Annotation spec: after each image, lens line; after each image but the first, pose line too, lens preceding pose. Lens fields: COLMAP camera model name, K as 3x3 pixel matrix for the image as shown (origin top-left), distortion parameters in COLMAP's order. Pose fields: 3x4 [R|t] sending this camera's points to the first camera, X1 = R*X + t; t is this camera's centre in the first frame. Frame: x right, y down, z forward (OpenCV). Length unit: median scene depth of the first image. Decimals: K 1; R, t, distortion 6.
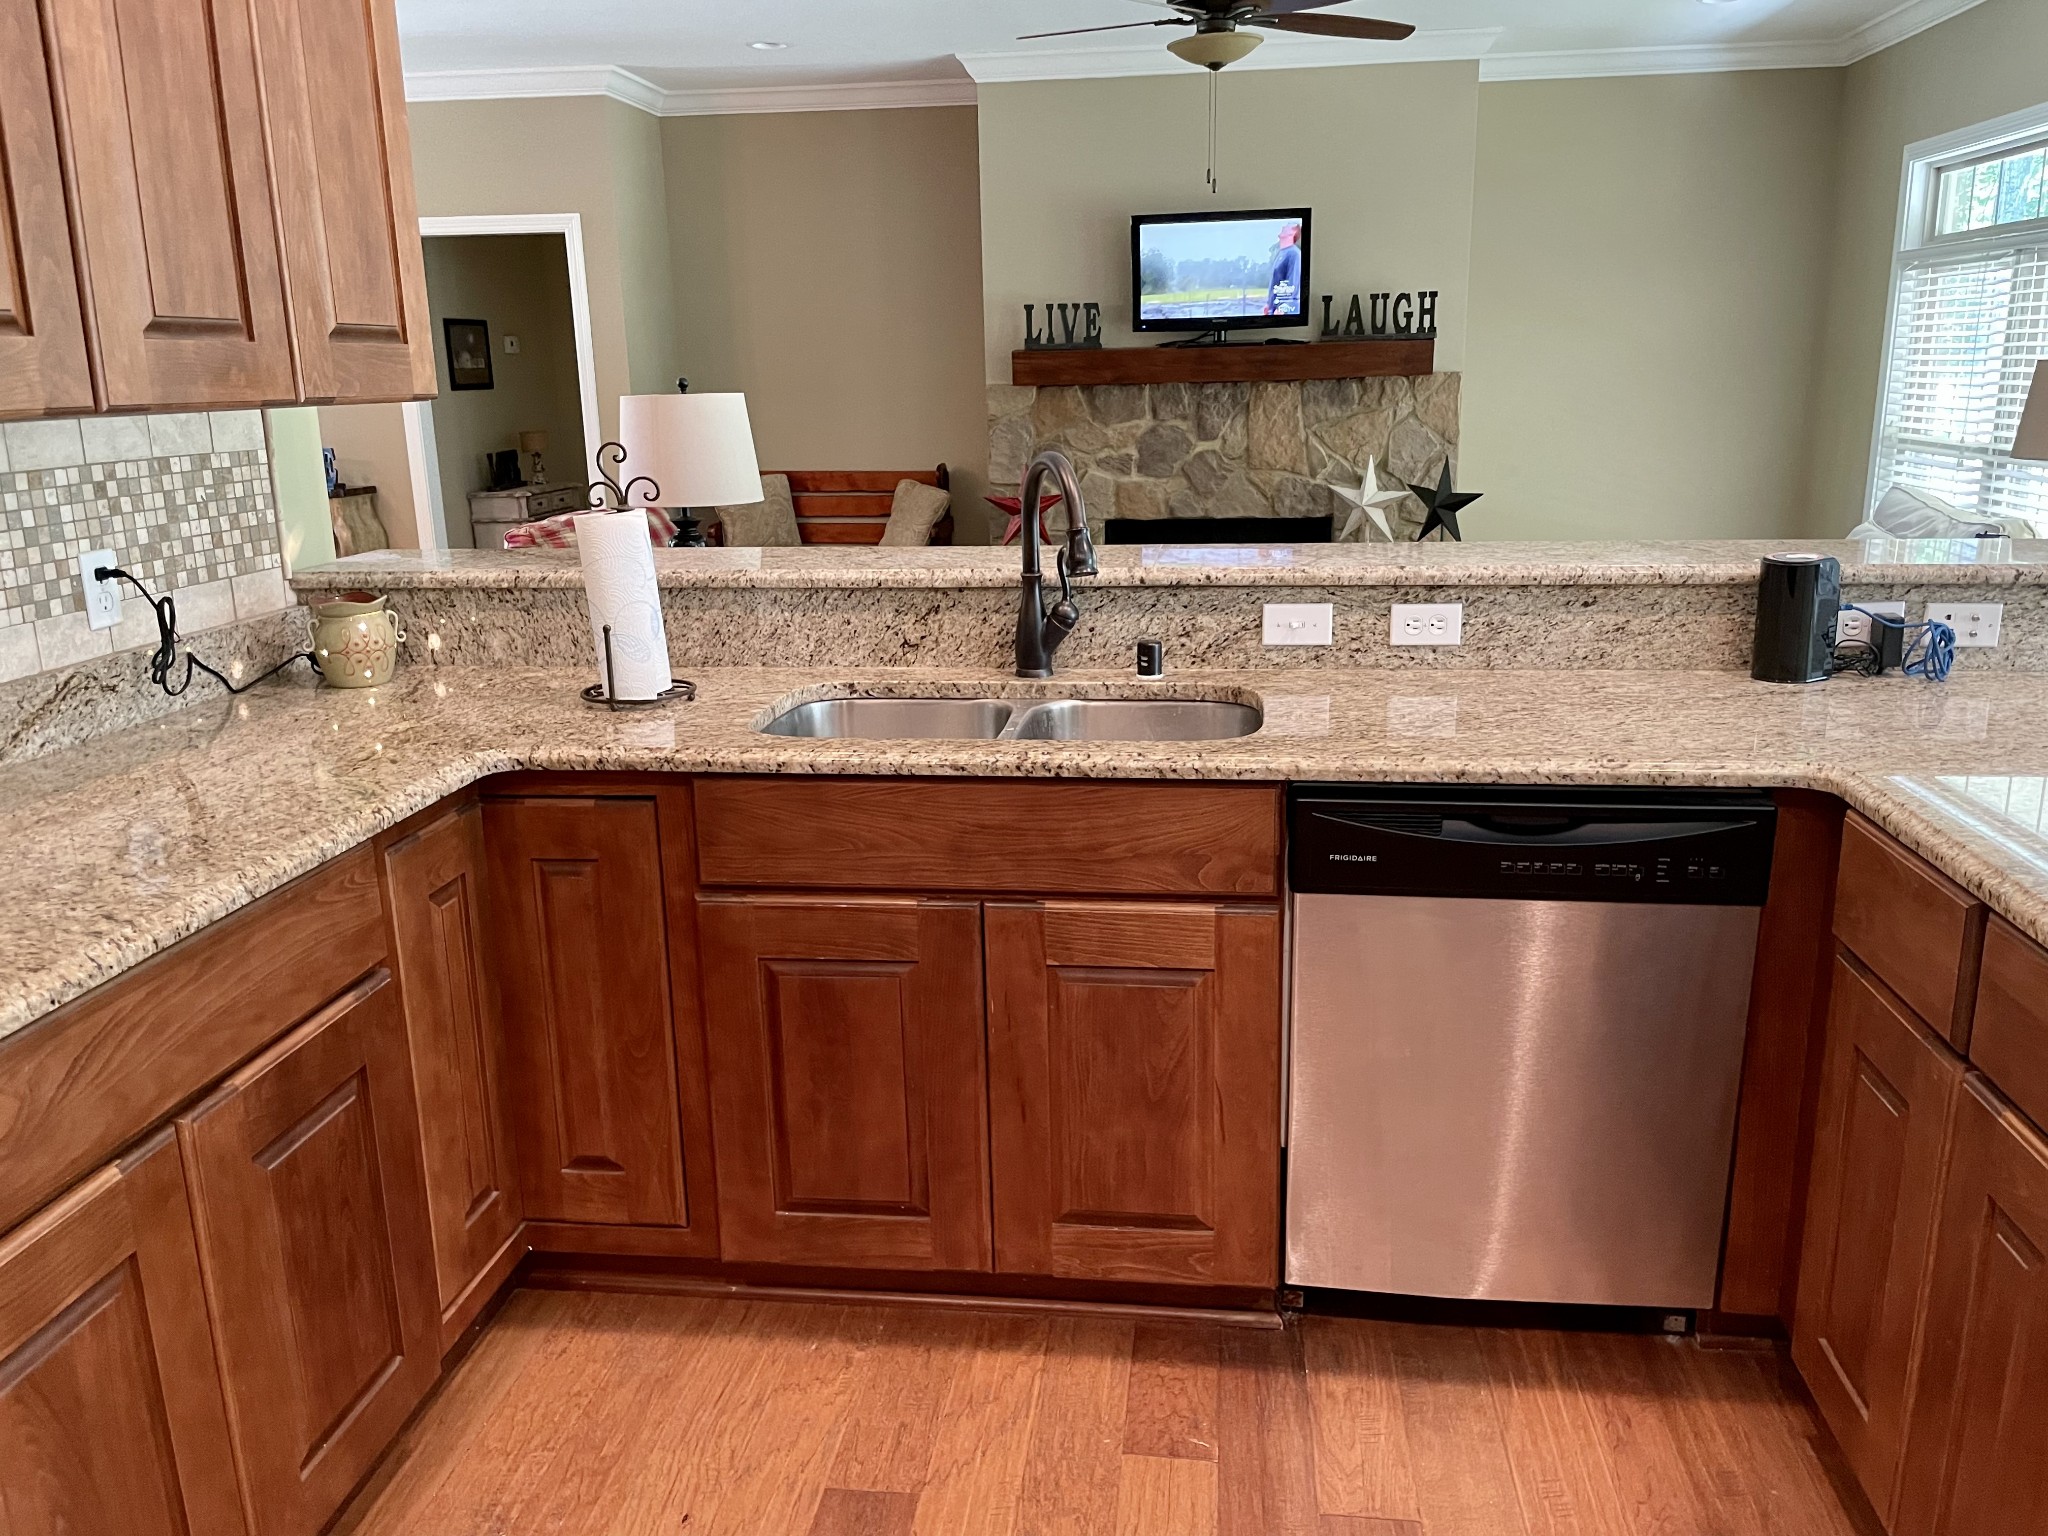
lens RADIAL K [[1547.3, 0, 1029.8], [0, 1547.3, 778.0], [0, 0, 1]] dist [0.074472, -0.089773]
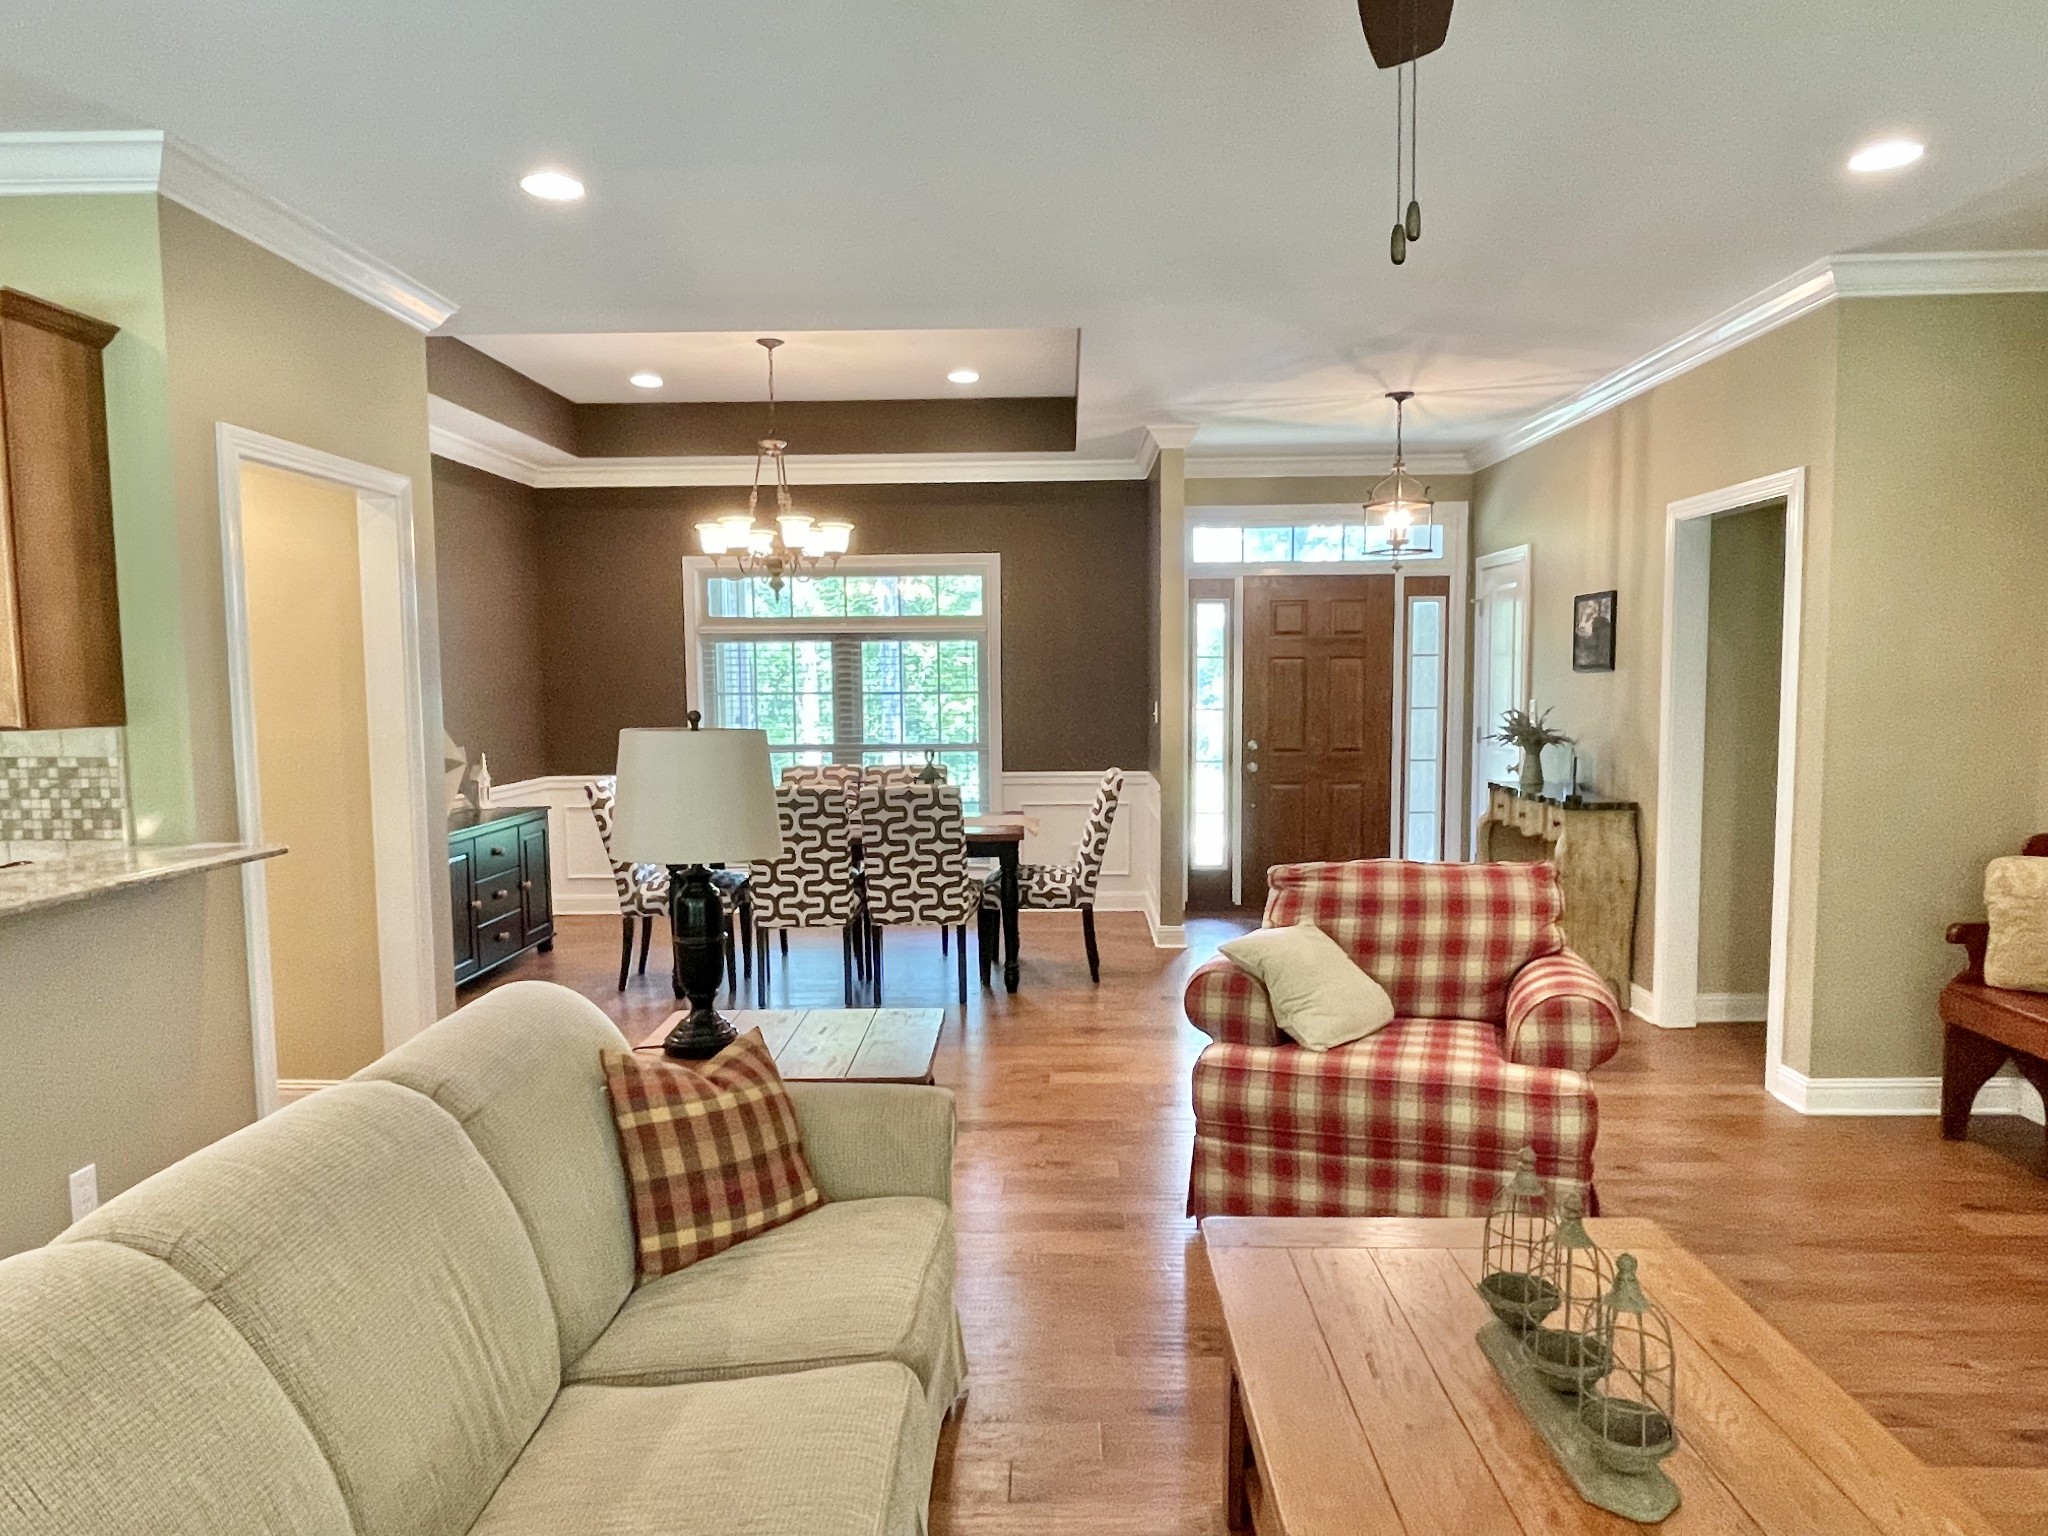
lens RADIAL K [[1324.1, 0, 1019.1], [0, 1324.1, 788.9], [0, 0, 1]] dist [-0.008646, -0.003695]
pose [[0.097677, 0.104384, -0.989729, 0.776958], [-0.244795, 0.966451, 0.077770, -0.479194], [0.964642, 0.234684, 0.119953, 1.670241]]
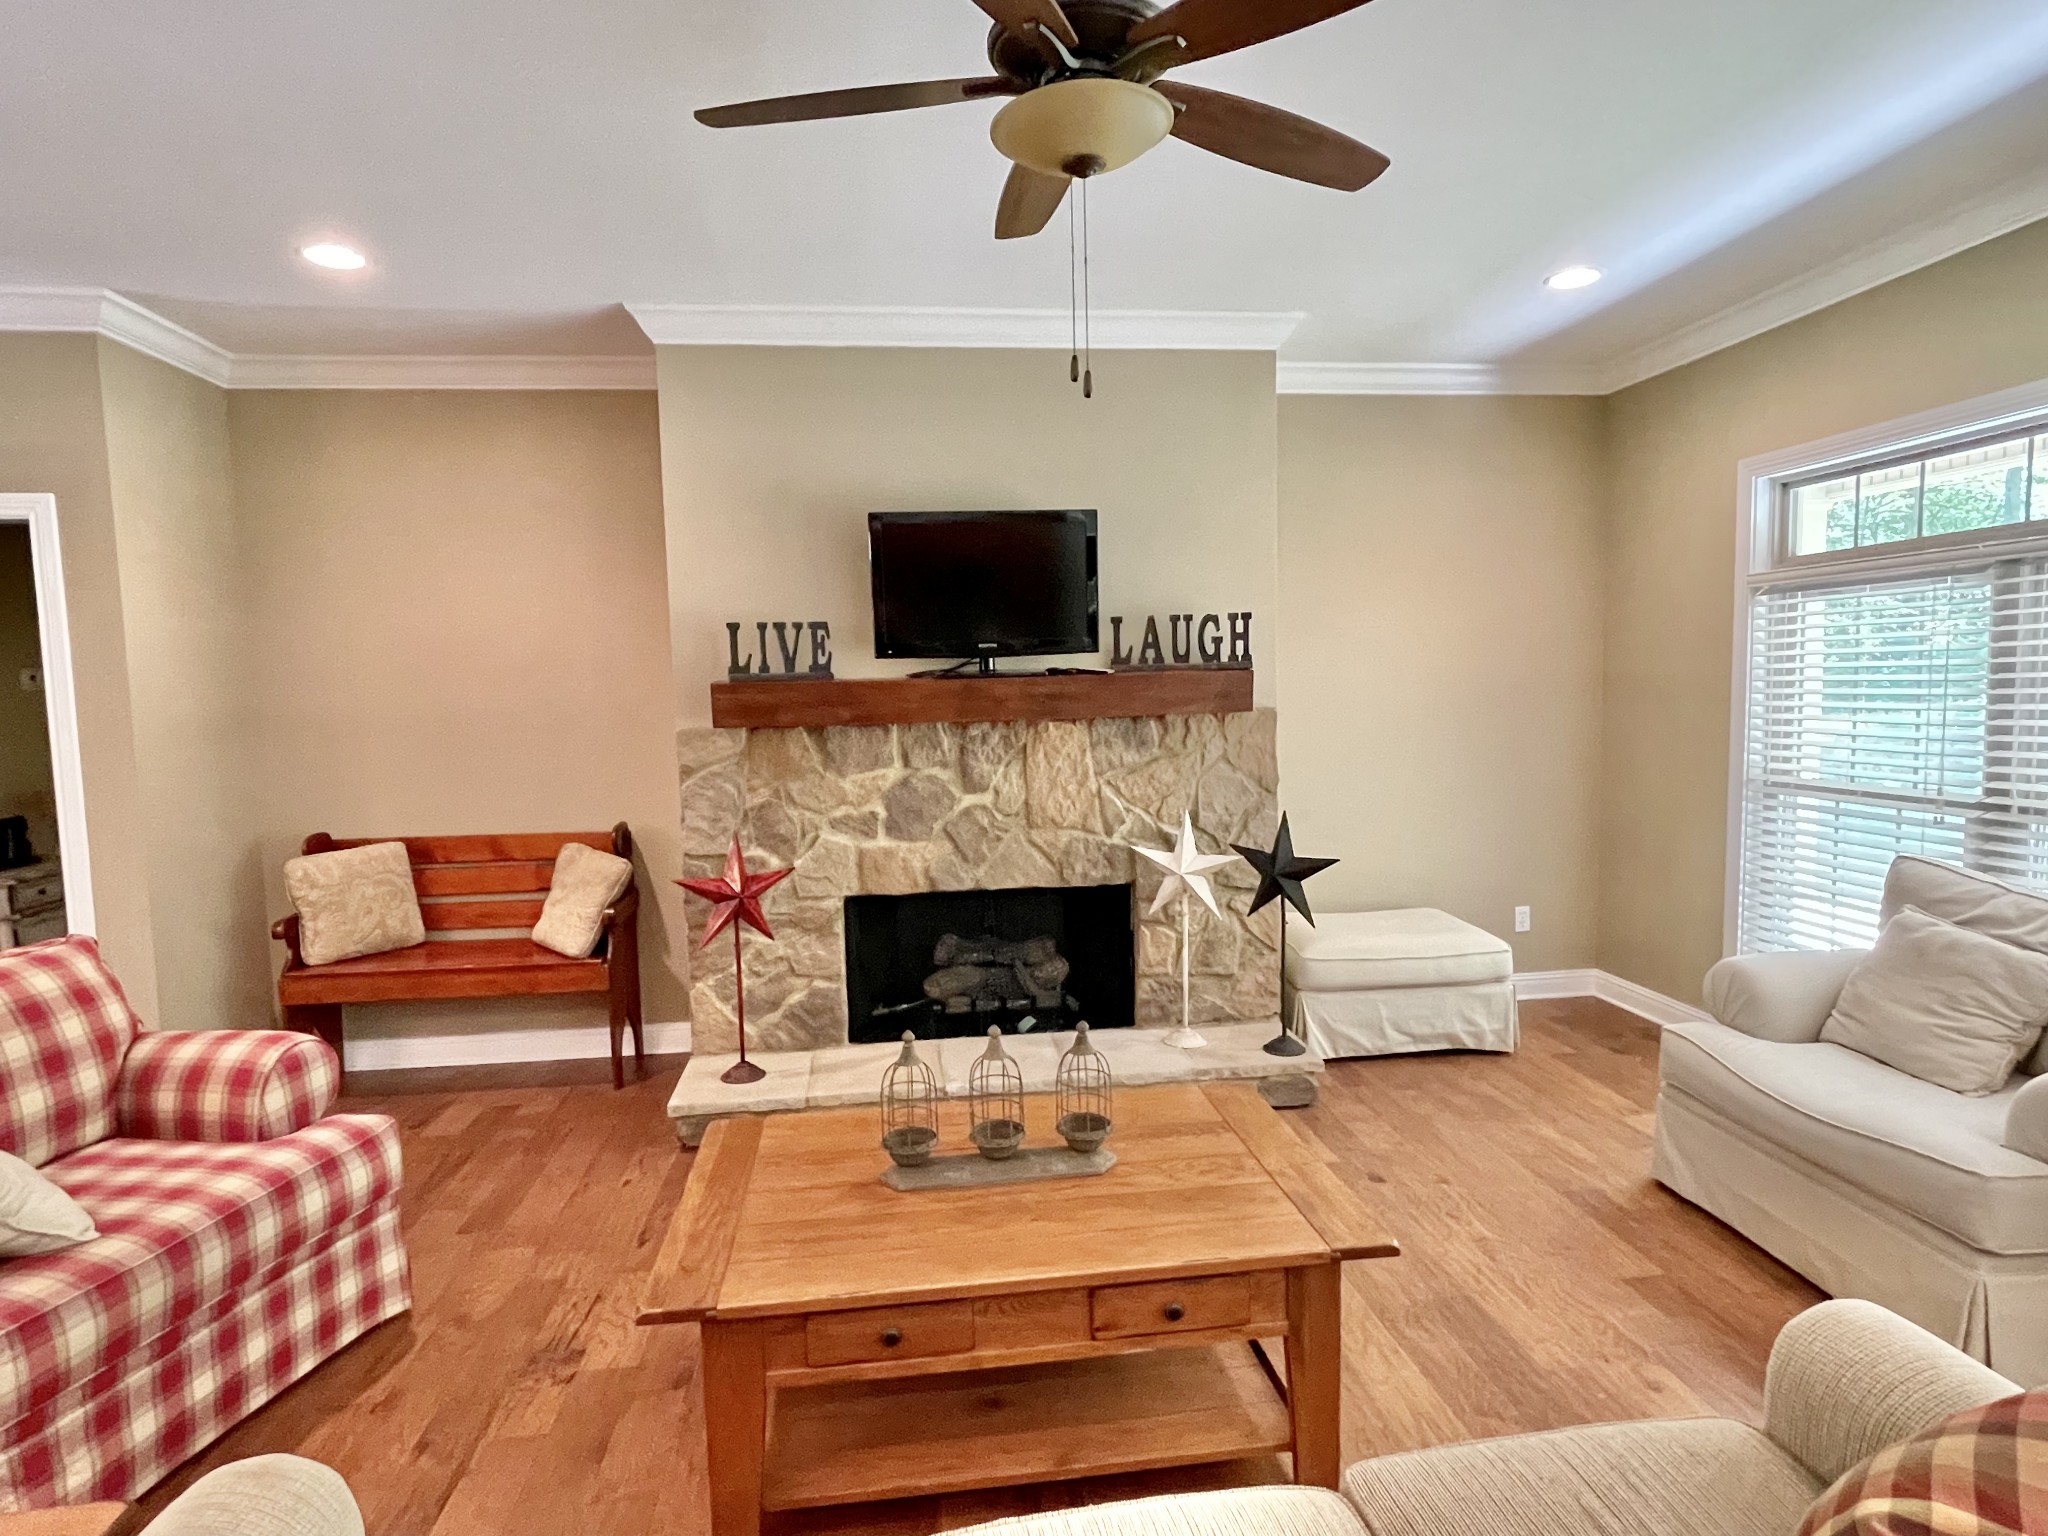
lens RADIAL K [[1125.8, 0, 1016.9], [0, 1125.8, 783.5], [0, 0, 1]] dist [0.004643, -0.004108]
pose [[0.970090, -0.024828, 0.241472, -0.002800], [0.067133, 0.983398, -0.168586, -0.337854], [-0.233277, 0.179754, 0.955652, 1.226737]]
